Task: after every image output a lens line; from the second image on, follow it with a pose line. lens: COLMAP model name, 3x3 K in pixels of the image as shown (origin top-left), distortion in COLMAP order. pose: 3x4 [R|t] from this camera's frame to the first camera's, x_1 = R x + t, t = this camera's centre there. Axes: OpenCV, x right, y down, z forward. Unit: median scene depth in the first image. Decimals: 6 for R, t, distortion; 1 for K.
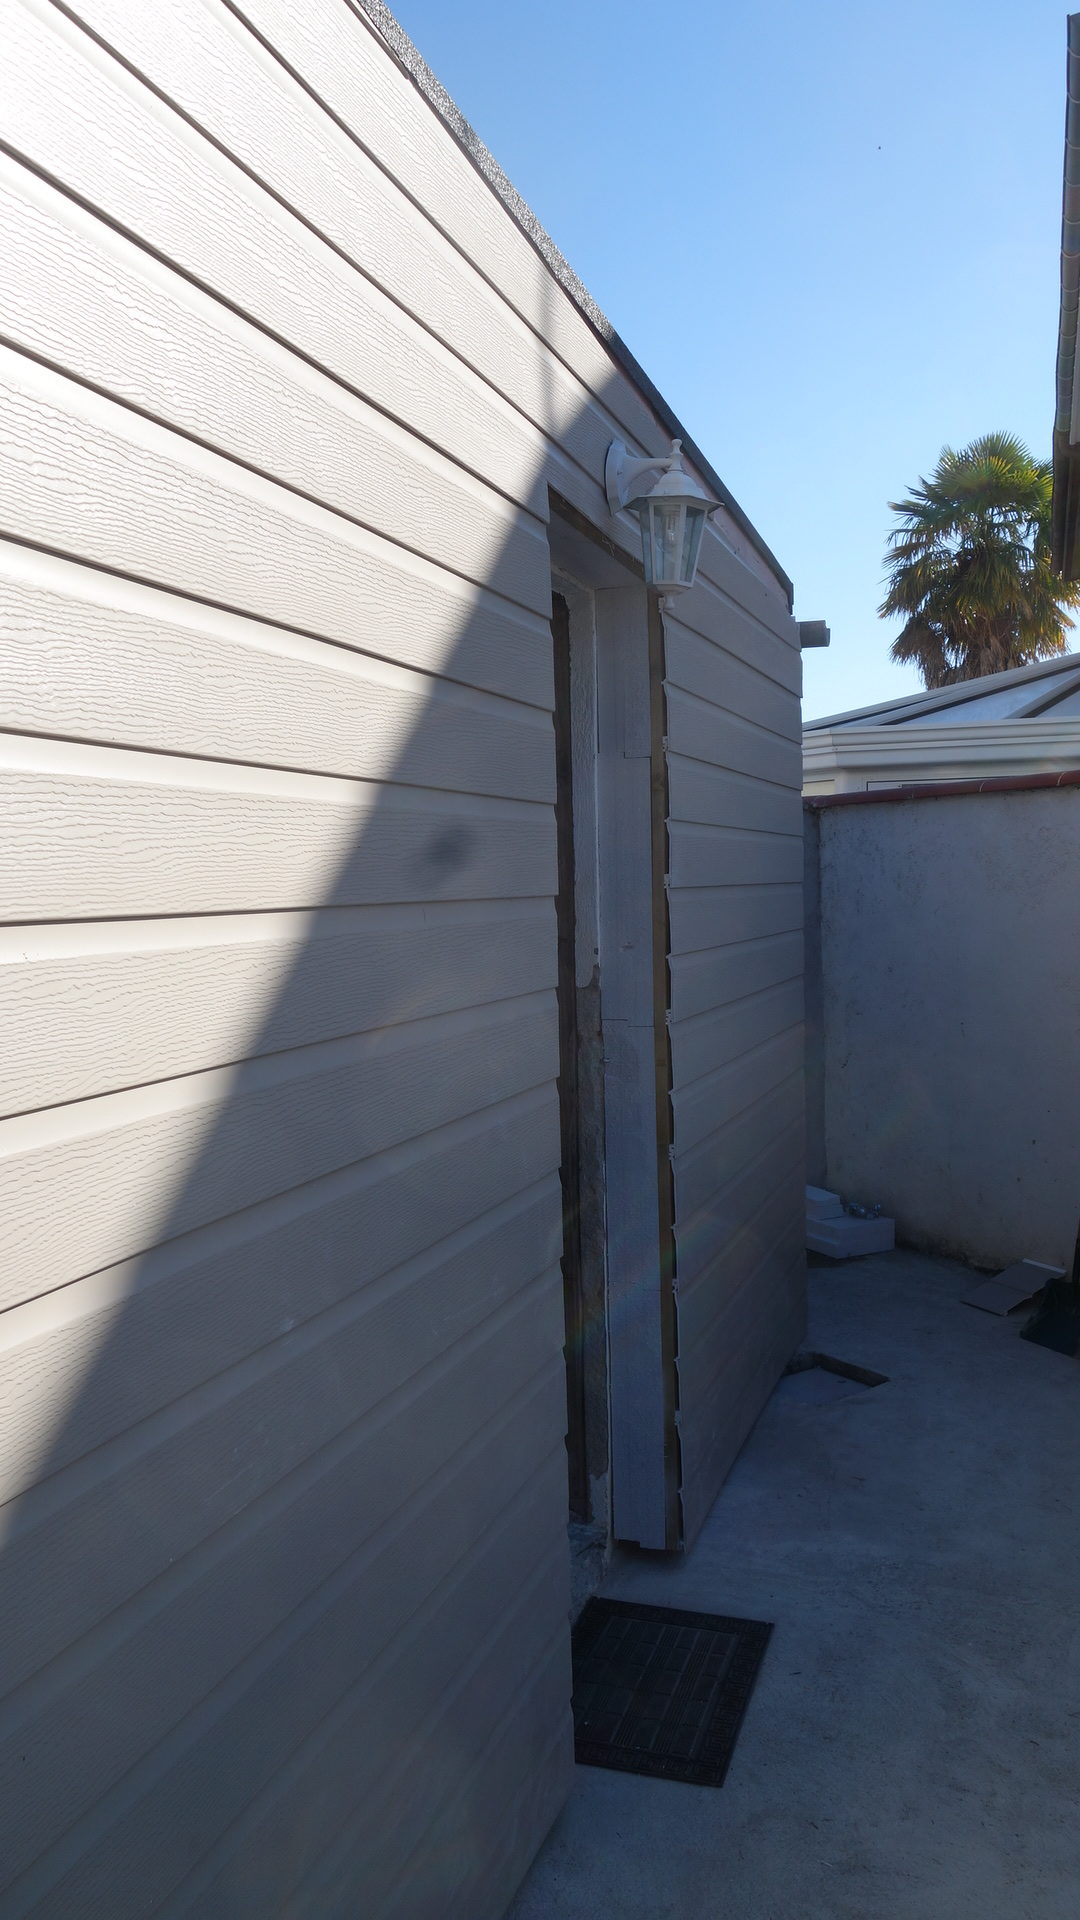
lens RADIAL K [[1492.7, 0, 536.2], [0, 1492.7, 963.8], [0, 0, 1]] dist [0.000838, -0.009629]
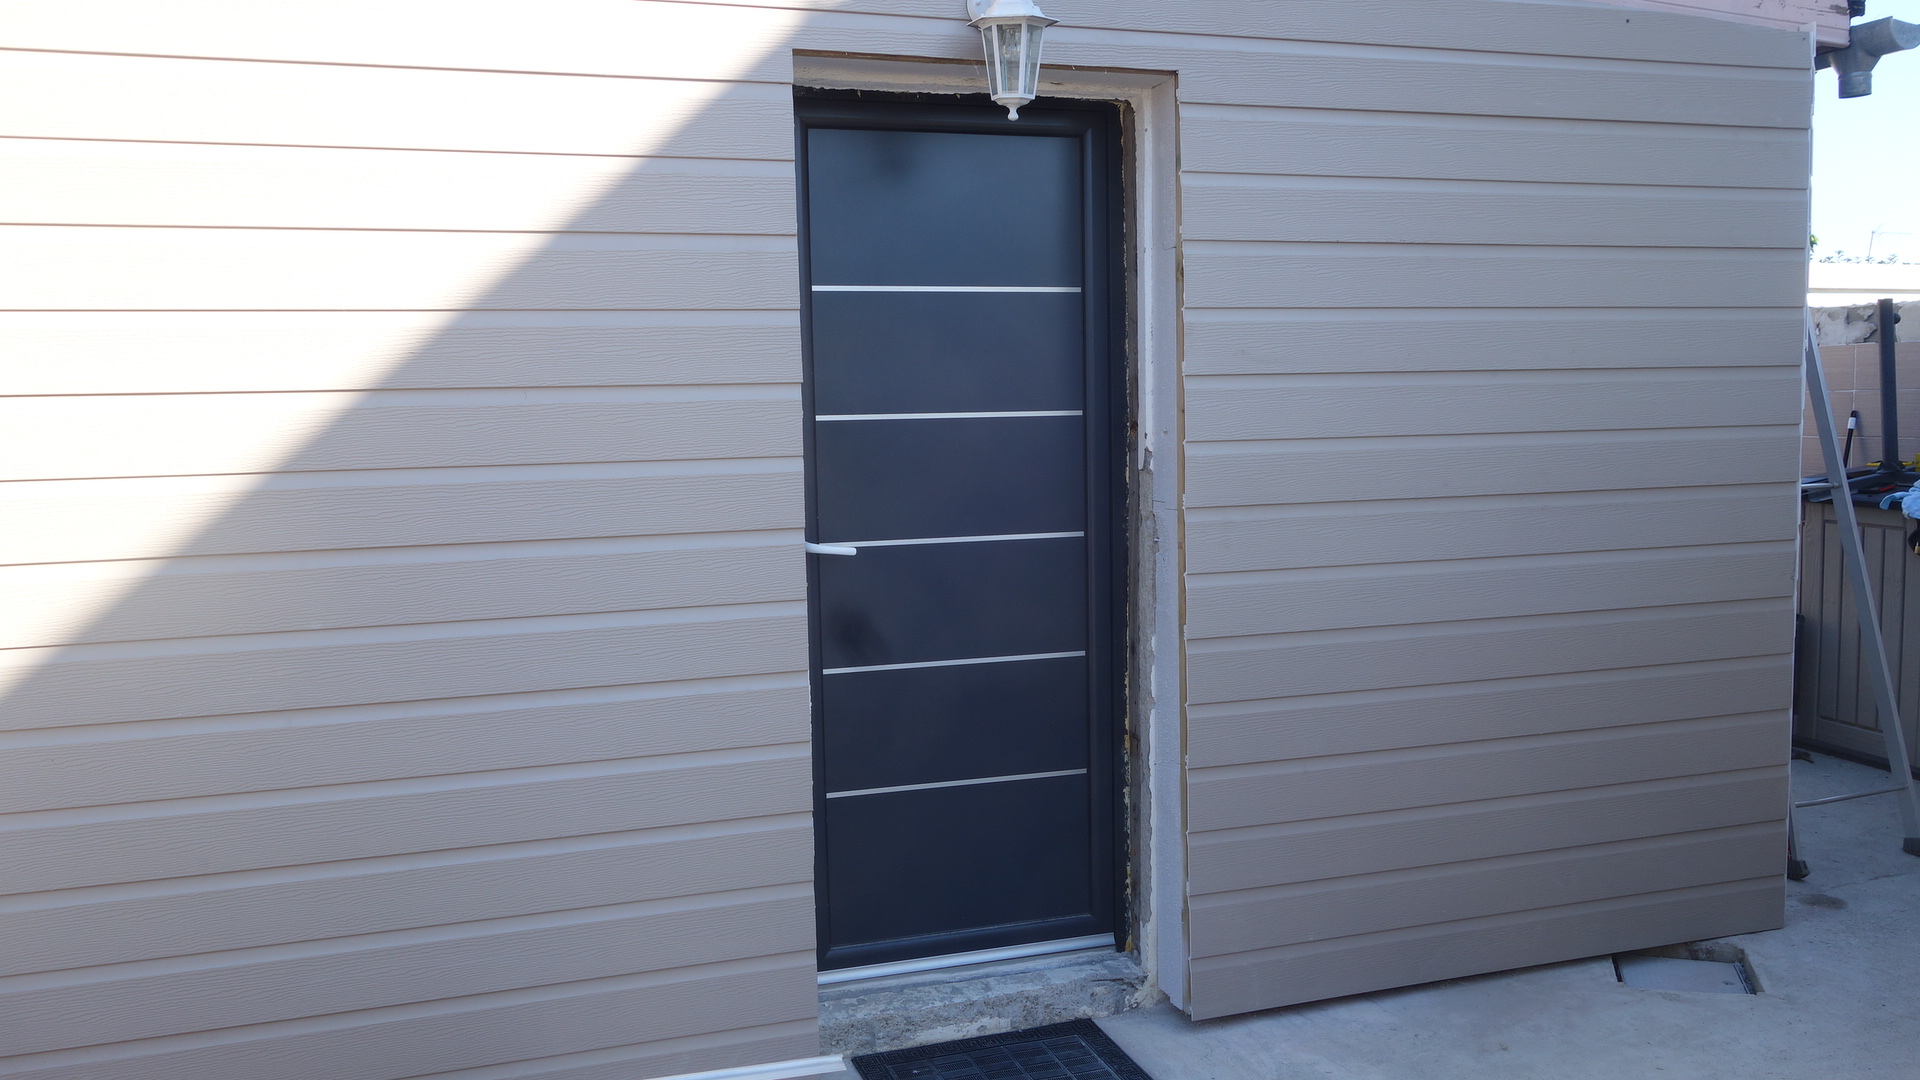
lens RADIAL K [[1492.7, 0, 952.6], [0, 1492.7, 537.5], [0, 0, 1]] dist [0.000838, -0.009629]
pose [[0.605624, 0.079731, -0.791746, 0.808867], [-0.033871, 0.996649, 0.074456, -0.010827], [0.795029, -0.018275, 0.606295, 0.249501]]
